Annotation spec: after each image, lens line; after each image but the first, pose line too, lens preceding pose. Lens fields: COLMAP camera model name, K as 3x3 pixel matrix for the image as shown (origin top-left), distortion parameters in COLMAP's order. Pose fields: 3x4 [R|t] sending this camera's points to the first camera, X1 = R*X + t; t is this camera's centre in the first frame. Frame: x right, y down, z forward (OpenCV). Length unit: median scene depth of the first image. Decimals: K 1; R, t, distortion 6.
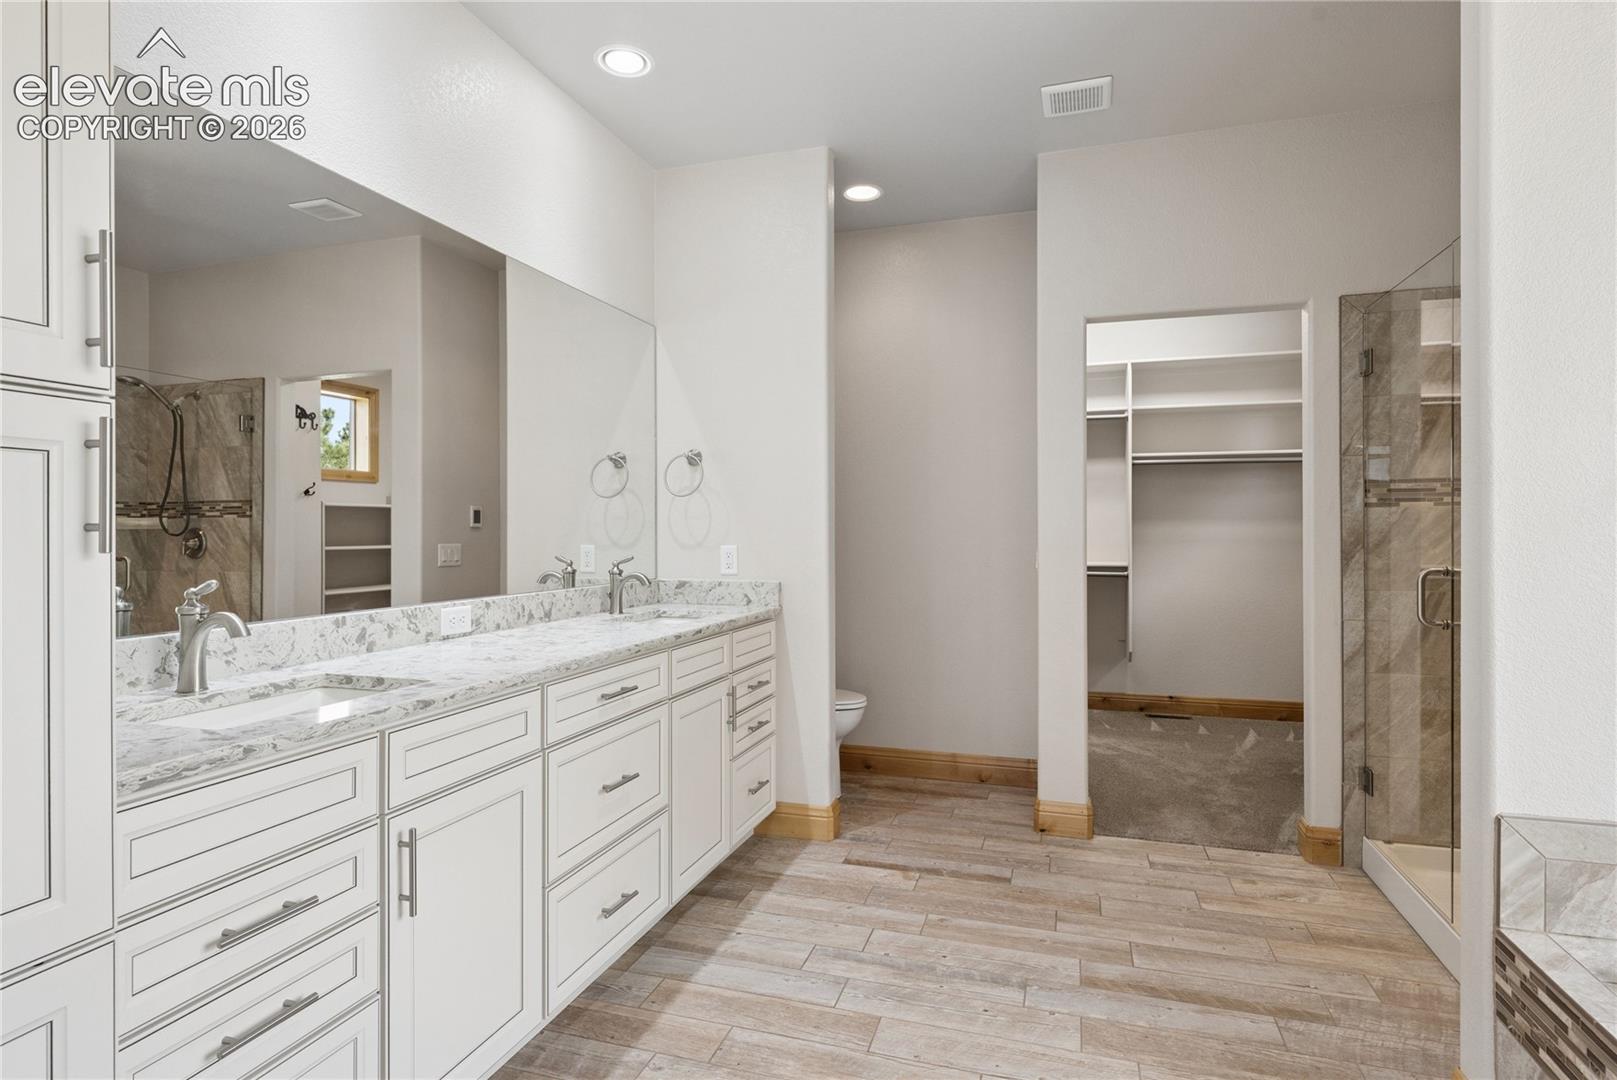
lens RADIAL K [[833.9, 0, 809.9], [0, 833.9, 533.5], [0, 0, 1]] dist [0.003351, 0.000438]
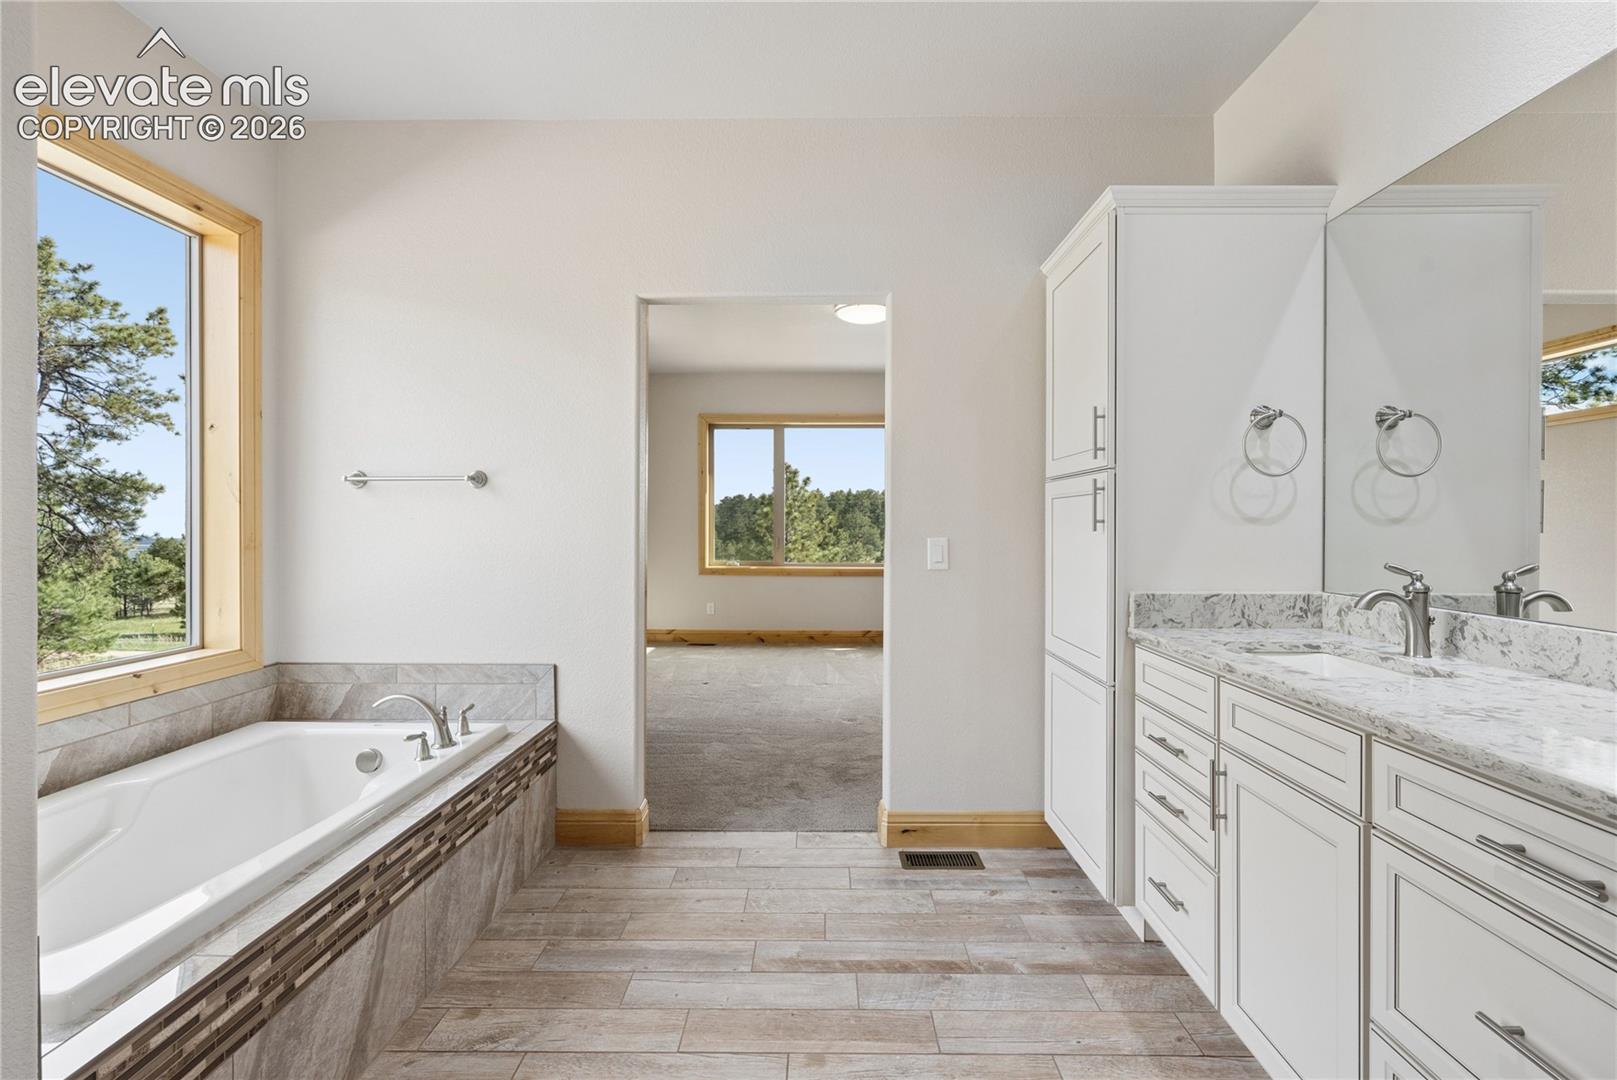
lens RADIAL K [[728.9, 0, 812.6], [0, 728.9, 530.2], [0, 0, 1]] dist [0.003916, 0.000779]
pose [[-0.957856, 0.004332, -0.287216, 0.210903], [0.000939, 0.999928, 0.011951, -0.003787], [0.287247, 0.011178, -0.957791, 0.935485]]
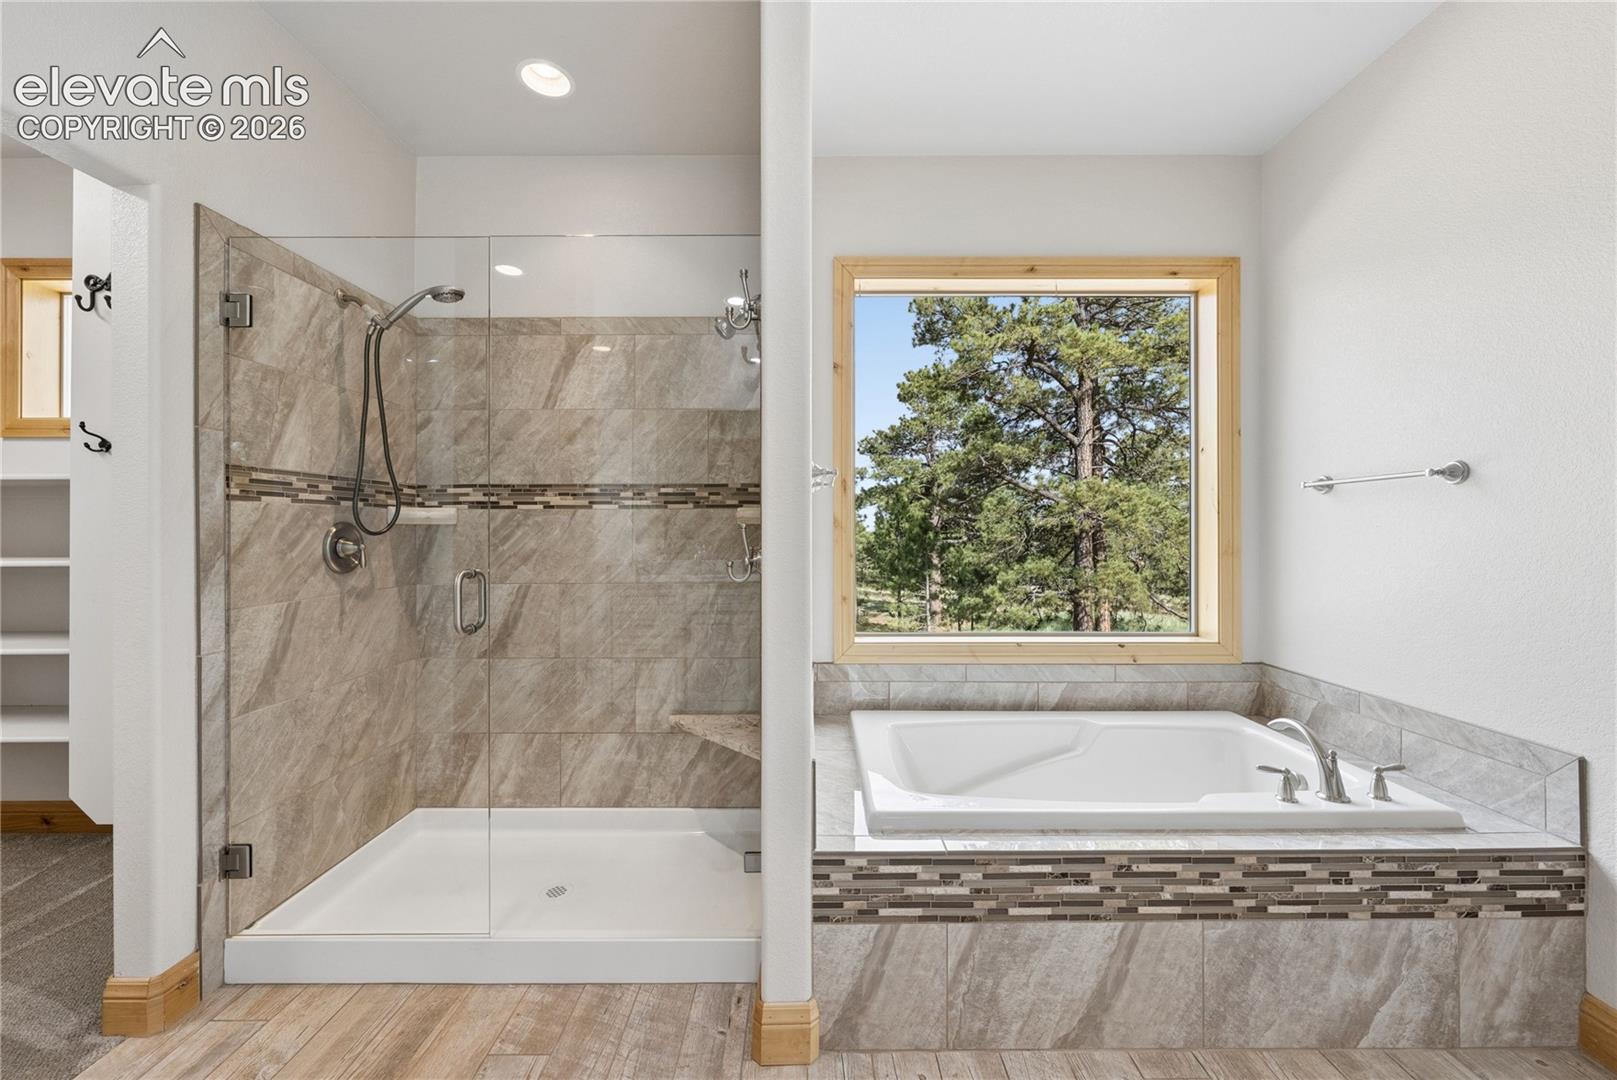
lens RADIAL K [[624.8, 0, 810.6], [0, 624.8, 528.7], [0, 0, 1]] dist [-0.003905, 0.000279]
pose [[-0.311916, 0.005290, 0.950095, -0.032410], [0.001522, 0.999986, -0.005068, -0.002179], [-0.950108, -0.000135, -0.311920, 0.677222]]
